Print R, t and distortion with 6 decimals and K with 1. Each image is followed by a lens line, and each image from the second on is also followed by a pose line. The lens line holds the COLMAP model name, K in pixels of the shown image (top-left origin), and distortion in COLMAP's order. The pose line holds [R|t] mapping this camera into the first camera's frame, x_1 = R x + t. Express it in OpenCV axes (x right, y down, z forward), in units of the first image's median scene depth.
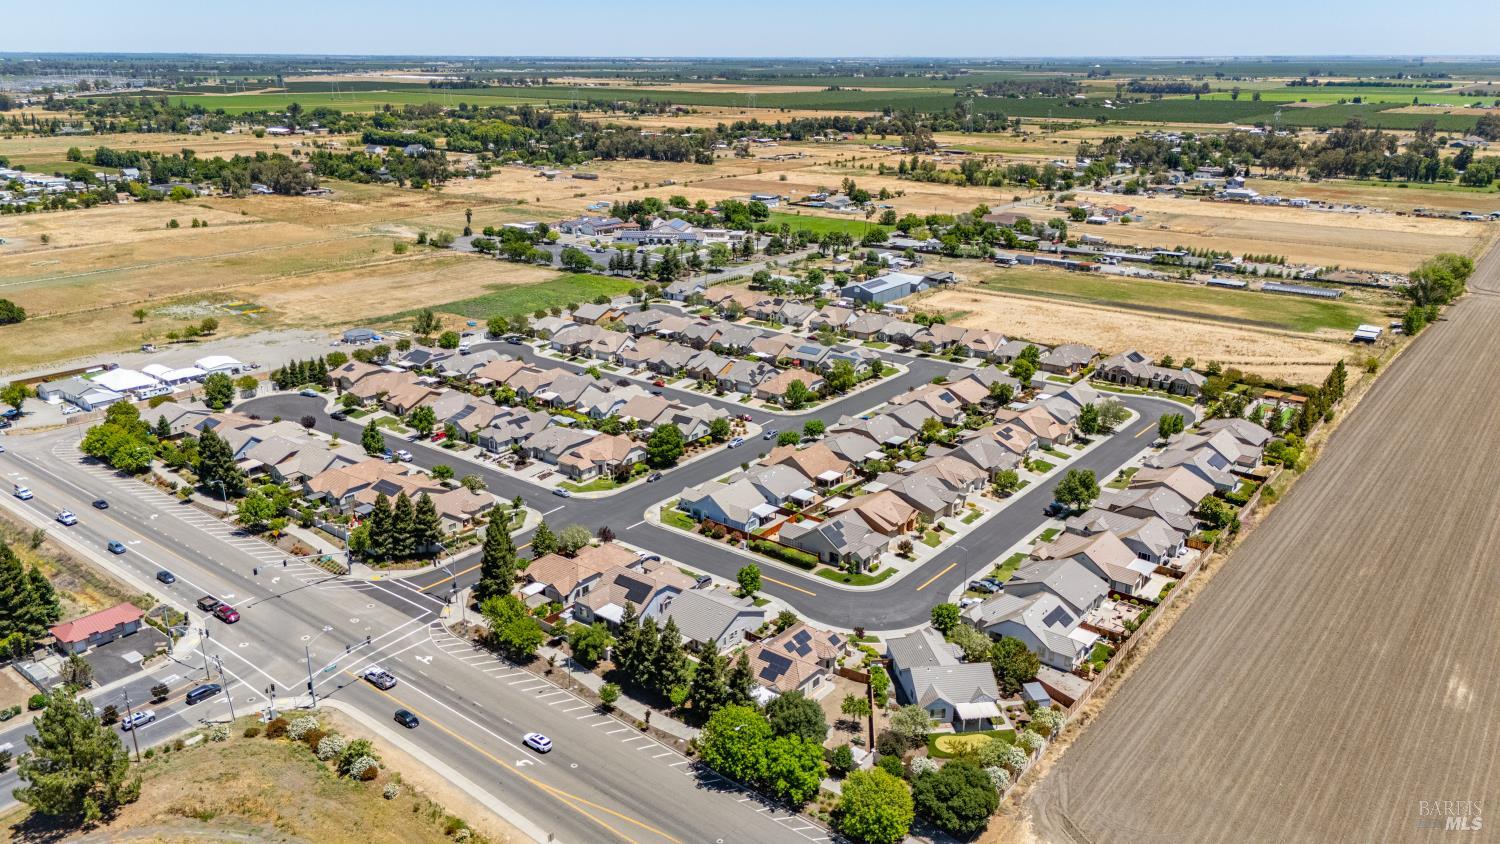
lens RADIAL K [[1094.2, 0, 748.9], [0, 1094.2, 419.2], [0, 0, 1]] dist [0.080755, -0.082576]
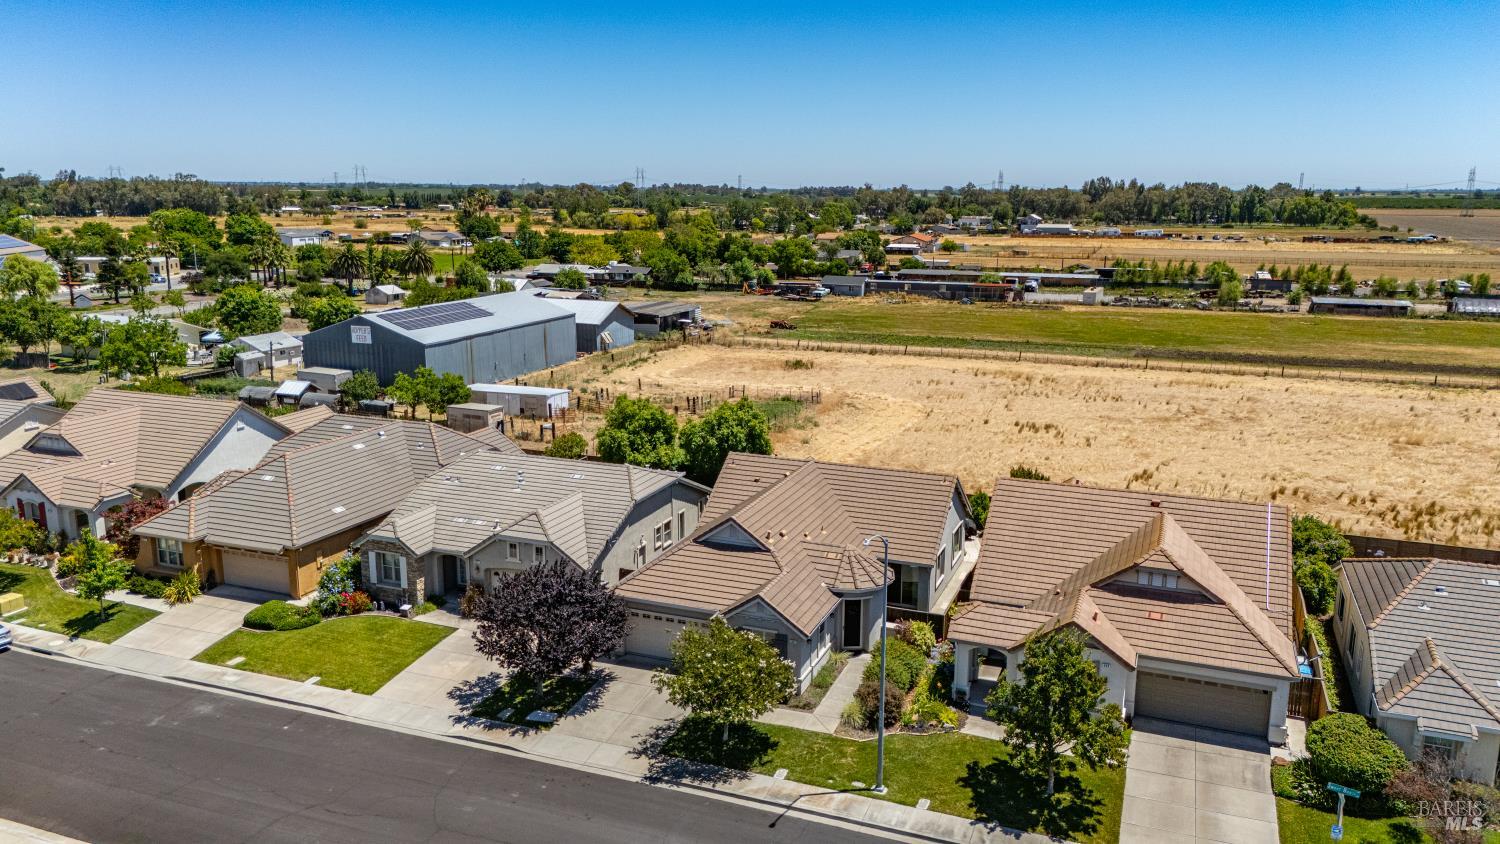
lens RADIAL K [[1104.6, 0, 751.1], [0, 1104.6, 420.2], [0, 0, 1]] dist [0.082494, -0.086694]
pose [[0.956024, -0.056180, 0.287856, 0.097821], [0.087666, 0.991349, -0.097678, -0.059296], [-0.279878, 0.118618, 0.952679, 0.657154]]
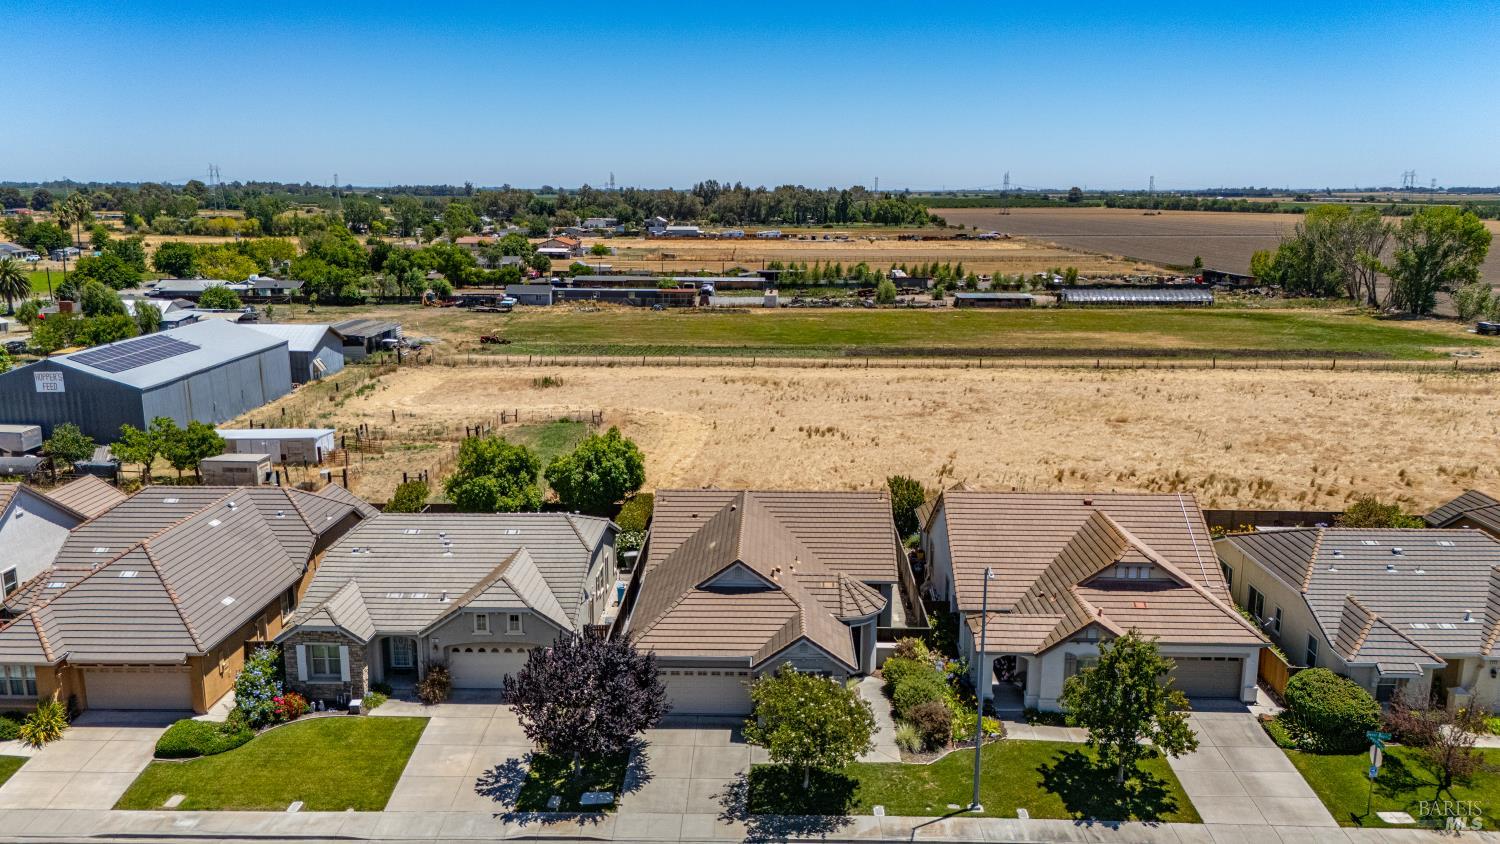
lens RADIAL K [[1104.6, 0, 751.1], [0, 1104.6, 420.2], [0, 0, 1]] dist [0.082494, -0.086694]
pose [[0.795438, -0.123090, 0.593403, 0.068856], [0.188195, 0.980919, -0.048797, -0.067529], [-0.576073, 0.150491, 0.803425, 0.672209]]
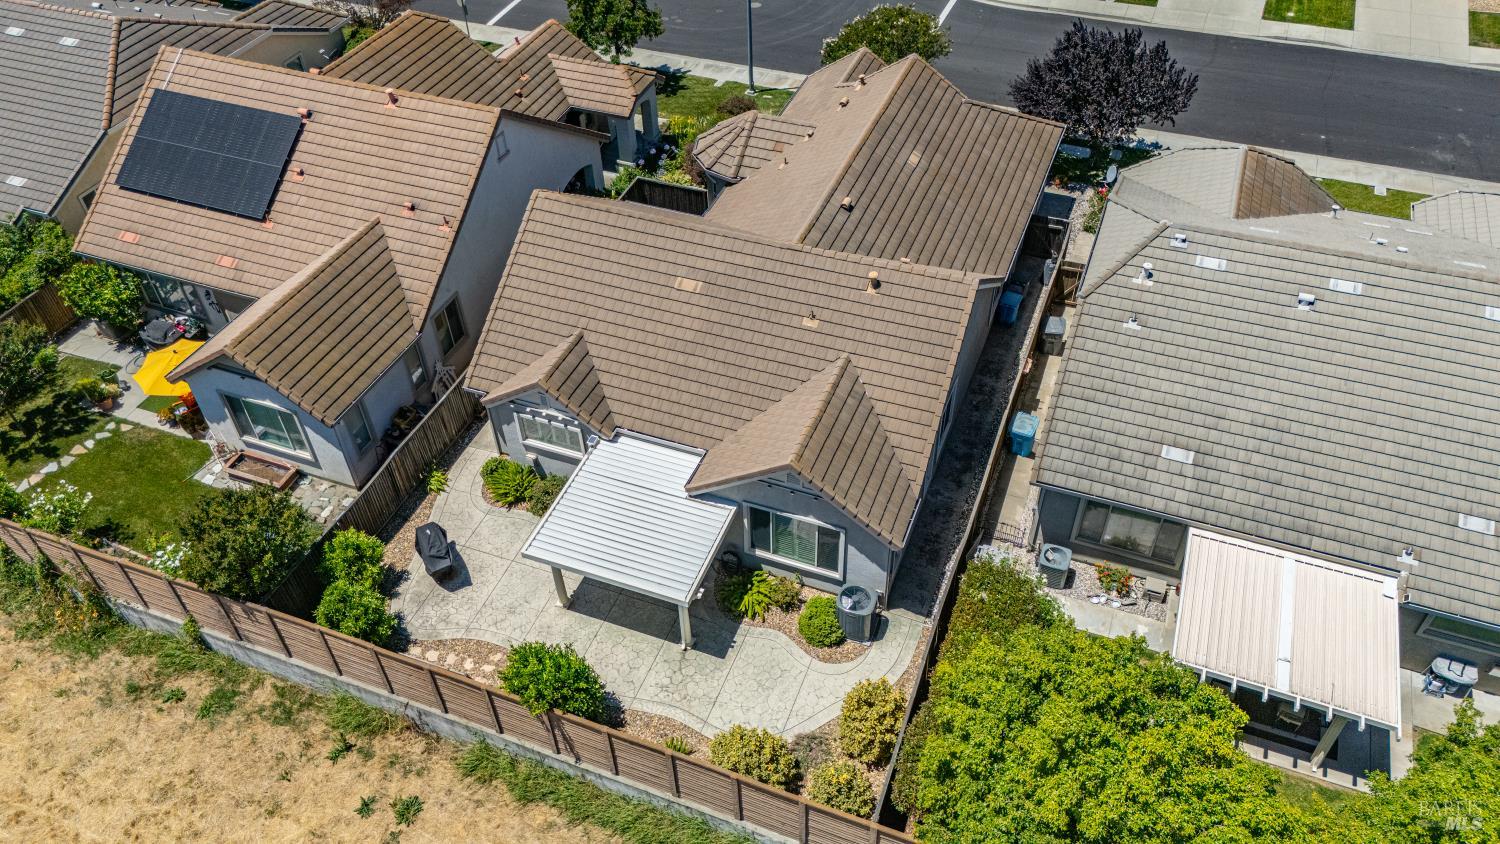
lens RADIAL K [[1104.6, 0, 751.1], [0, 1104.6, 420.2], [0, 0, 1]] dist [0.082494, -0.086694]
pose [[-0.955812, 0.218017, -0.197211, 0.154148], [-0.069021, 0.485658, 0.871420, -0.112300], [0.285761, 0.846525, -0.449150, 0.803280]]
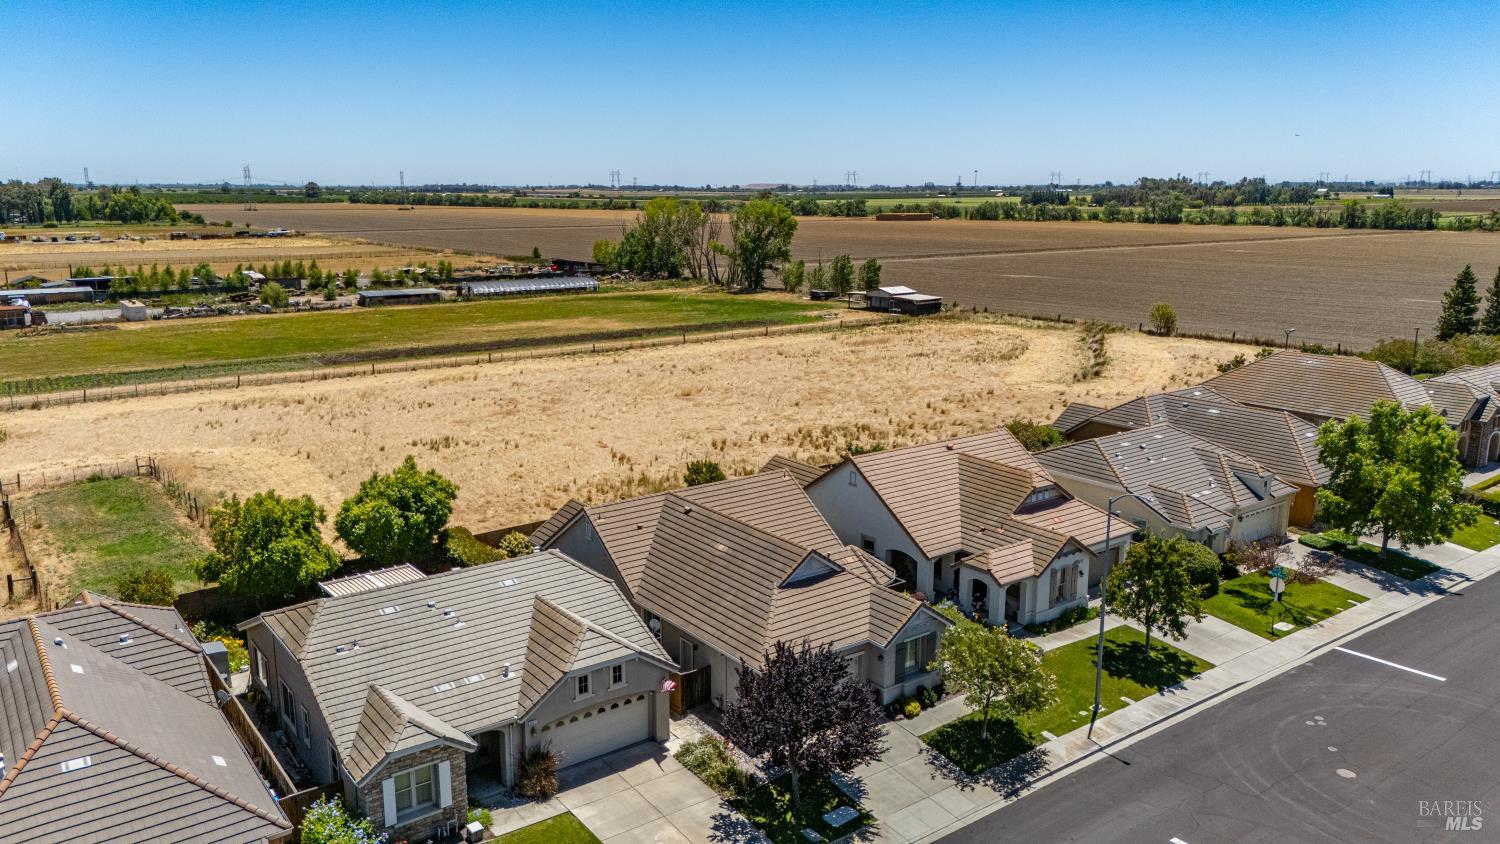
lens RADIAL K [[1104.6, 0, 751.1], [0, 1104.6, 420.2], [0, 0, 1]] dist [0.082494, -0.086694]
pose [[0.251131, -0.202590, 0.946515, 0.034771], [0.304611, 0.944710, 0.121383, -0.084164], [-0.918774, 0.257836, 0.298957, 0.726187]]
